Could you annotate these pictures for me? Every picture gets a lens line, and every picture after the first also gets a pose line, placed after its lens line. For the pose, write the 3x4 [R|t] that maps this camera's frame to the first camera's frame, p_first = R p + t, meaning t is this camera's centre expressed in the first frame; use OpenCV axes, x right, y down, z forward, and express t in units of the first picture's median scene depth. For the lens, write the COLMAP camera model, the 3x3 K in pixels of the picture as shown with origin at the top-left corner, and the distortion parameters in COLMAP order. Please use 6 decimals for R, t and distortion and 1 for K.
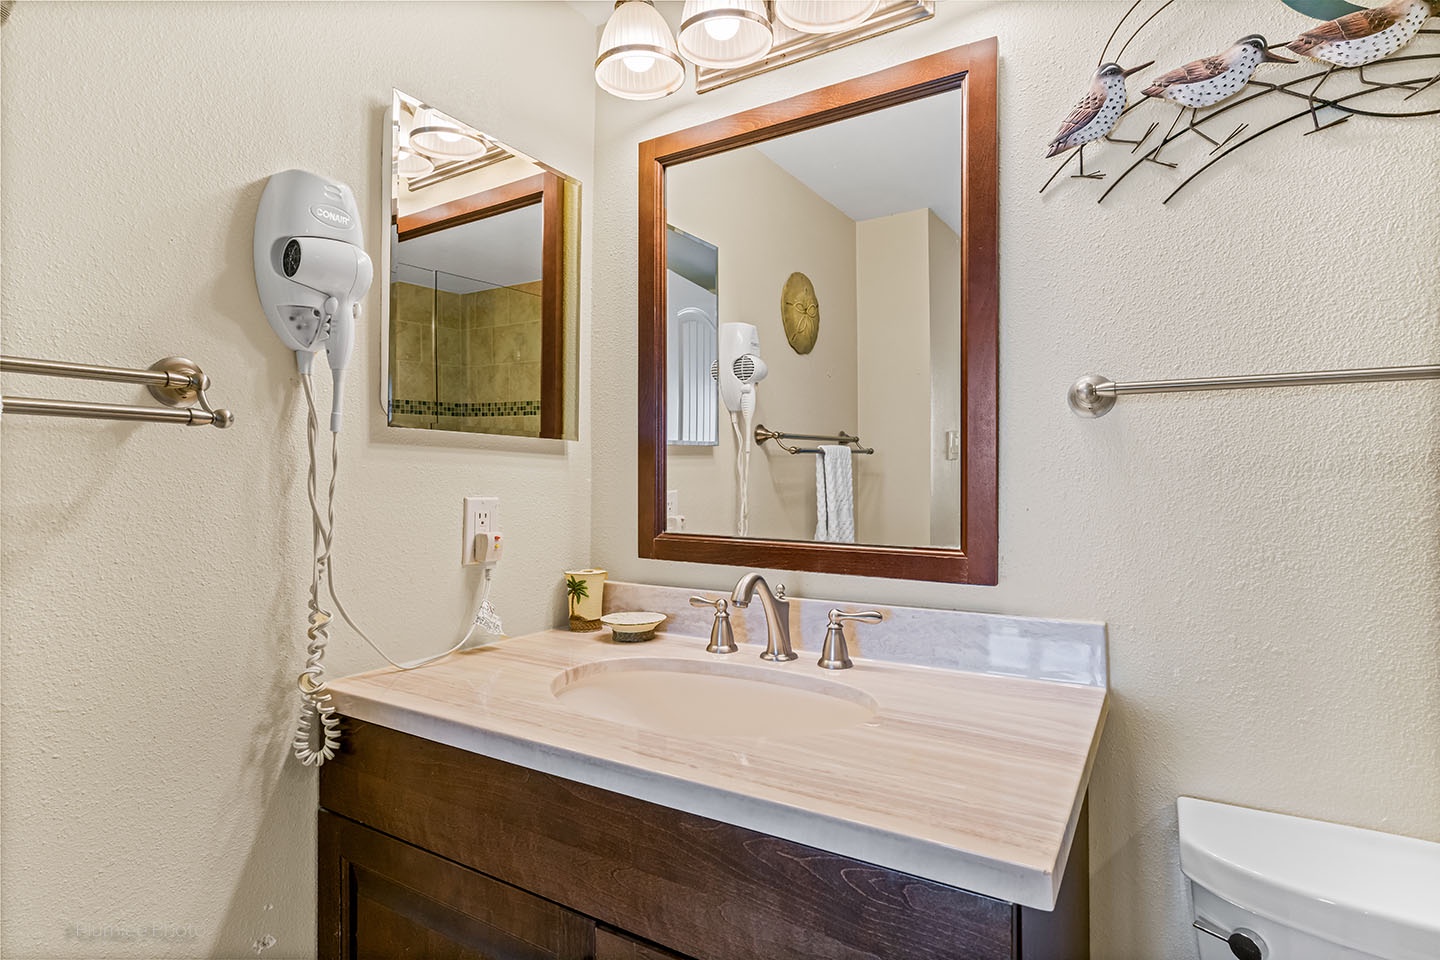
lens RADIAL K [[753.5, 0, 689.7], [0, 753.5, 463.4], [0, 0, 1]] dist [-0.002985, 0.005369]
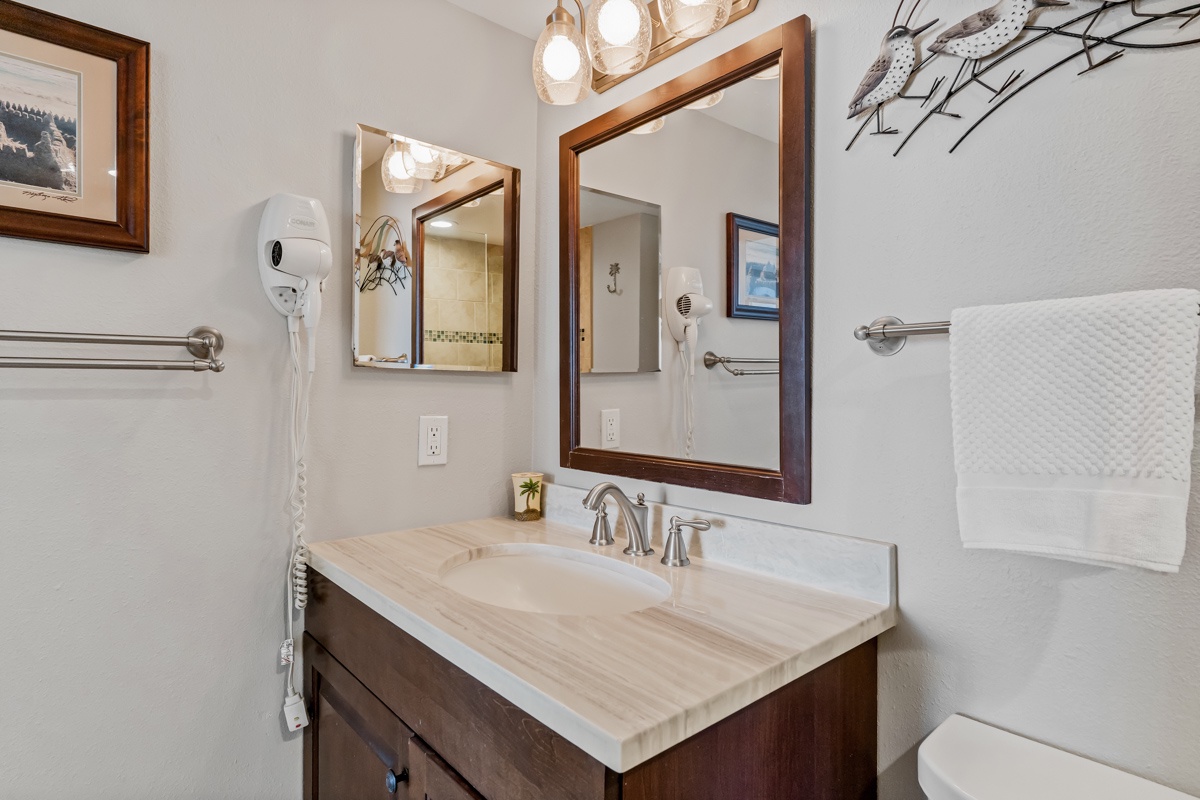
lens RADIAL K [[627.9, 0, 576.3], [0, 627.9, 382.6], [0, 0, 1]] dist [-0.002985, 0.005369]
pose [[0.955845, -0.000949, -0.293868, 0.369481], [0.004835, 0.999910, 0.012498, -0.034641], [0.293830, -0.013367, 0.955764, -0.000420]]
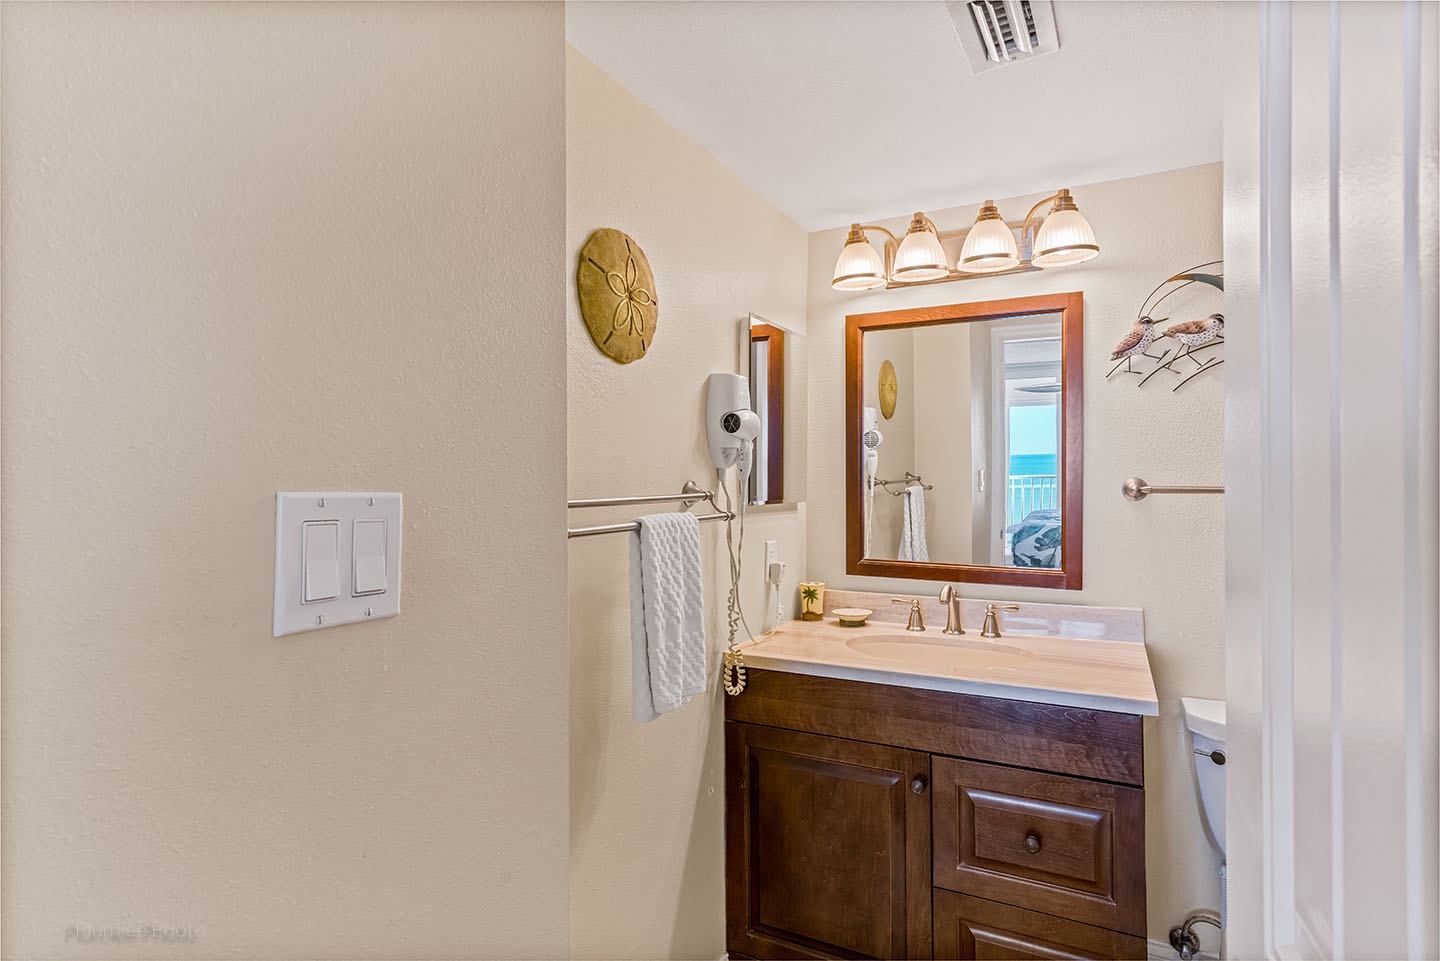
lens RADIAL K [[753.5, 0, 690.5], [0, 753.5, 468.0], [0, 0, 1]] dist [-0.002985, 0.005369]
pose [[0.997470, -0.005750, 0.070862, -0.705139], [0.004909, 0.999916, 0.012036, -0.170345], [-0.070926, -0.011658, 0.997413, -0.797324]]
